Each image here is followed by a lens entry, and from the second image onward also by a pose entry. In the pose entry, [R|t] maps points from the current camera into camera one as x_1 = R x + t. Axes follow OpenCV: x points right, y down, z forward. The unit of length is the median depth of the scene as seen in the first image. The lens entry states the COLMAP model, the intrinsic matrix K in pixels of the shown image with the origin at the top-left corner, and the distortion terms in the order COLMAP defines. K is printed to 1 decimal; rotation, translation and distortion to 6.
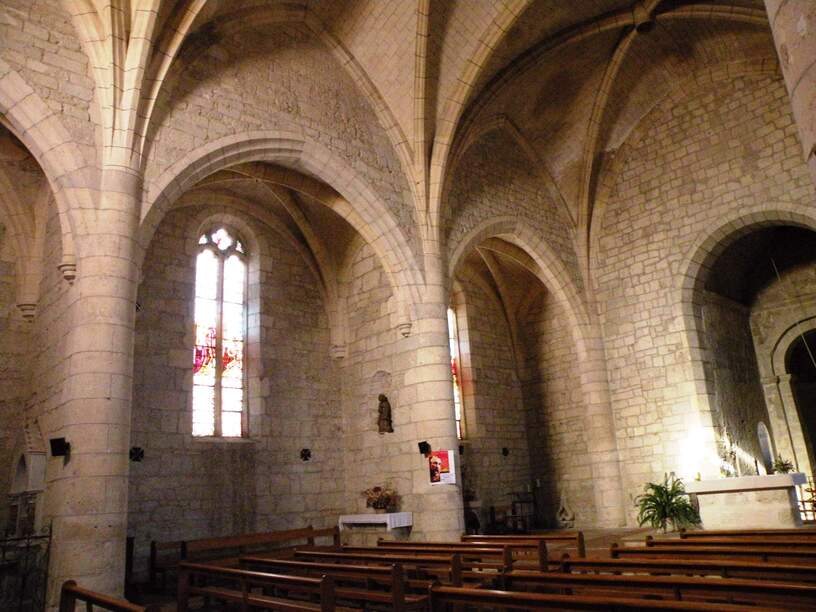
lens RADIAL K [[647.4, 0, 409.5], [0, 647.4, 309.6], [0, 0, 1]] dist [-0.161941, 0.125481]
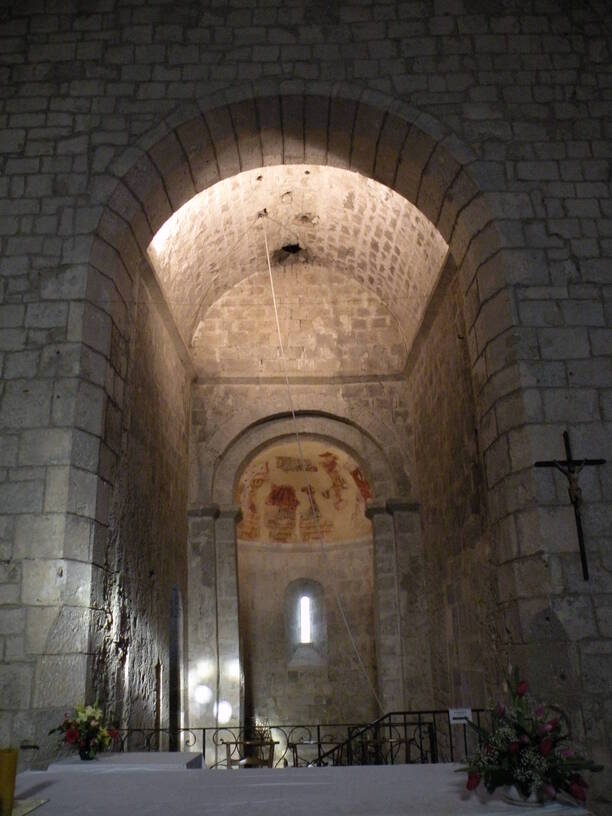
lens RADIAL K [[676.2, 0, 304.0], [0, 676.2, 429.6], [0, 0, 1]] dist [-0.158393, 0.161682]
pose [[0.696410, 0.268070, 0.665696, 0.306639], [-0.213358, 0.963009, -0.164594, 0.154786], [-0.685195, -0.027407, 0.727844, 0.664665]]
